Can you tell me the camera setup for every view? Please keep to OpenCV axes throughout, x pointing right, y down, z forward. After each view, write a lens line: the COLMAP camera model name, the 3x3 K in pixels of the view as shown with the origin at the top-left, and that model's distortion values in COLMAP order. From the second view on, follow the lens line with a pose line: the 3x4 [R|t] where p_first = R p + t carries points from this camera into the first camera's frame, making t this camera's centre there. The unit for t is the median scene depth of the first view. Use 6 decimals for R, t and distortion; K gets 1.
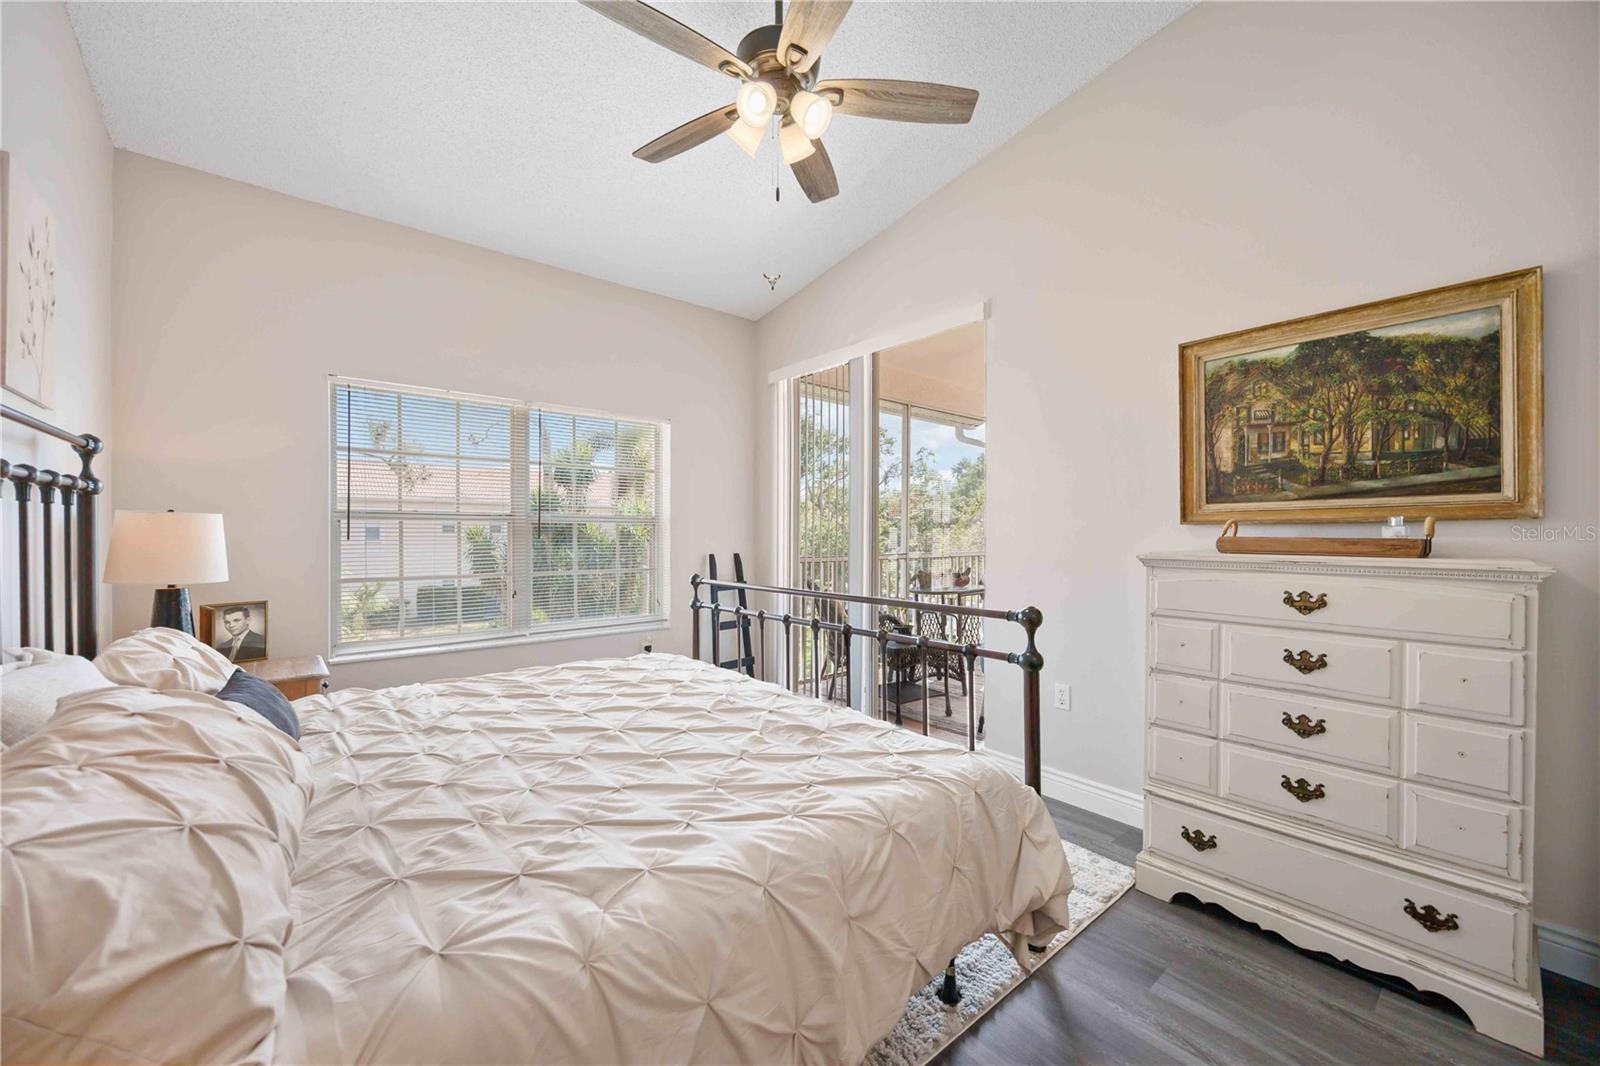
lens RADIAL K [[606.7, 0, 800.9], [0, 606.7, 535.3], [0, 0, 1]] dist [-0.003556, -0.000134]
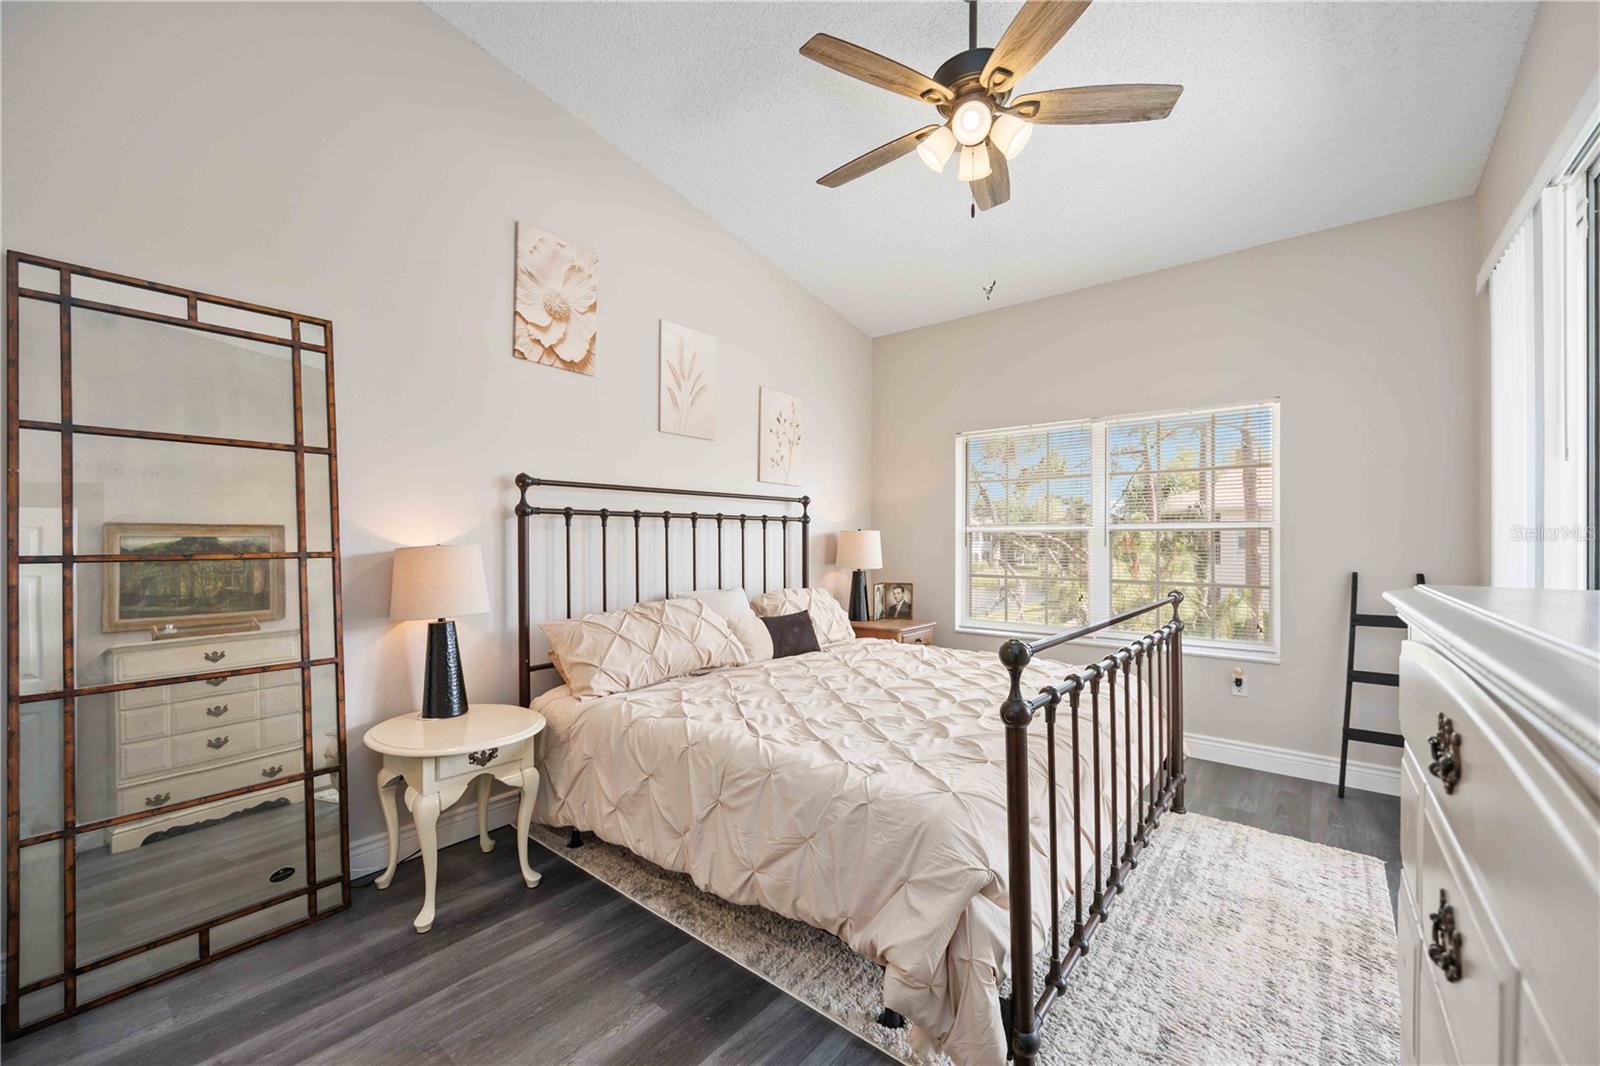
lens RADIAL K [[606.7, 0, 802.3], [0, 606.7, 539.4], [0, 0, 1]] dist [-0.003556, -0.000134]
pose [[0.207140, -0.004961, -0.978299, 1.132736], [-0.003888, 0.999975, -0.005895, 0.000163], [0.978303, 0.005025, 0.207116, 0.637593]]
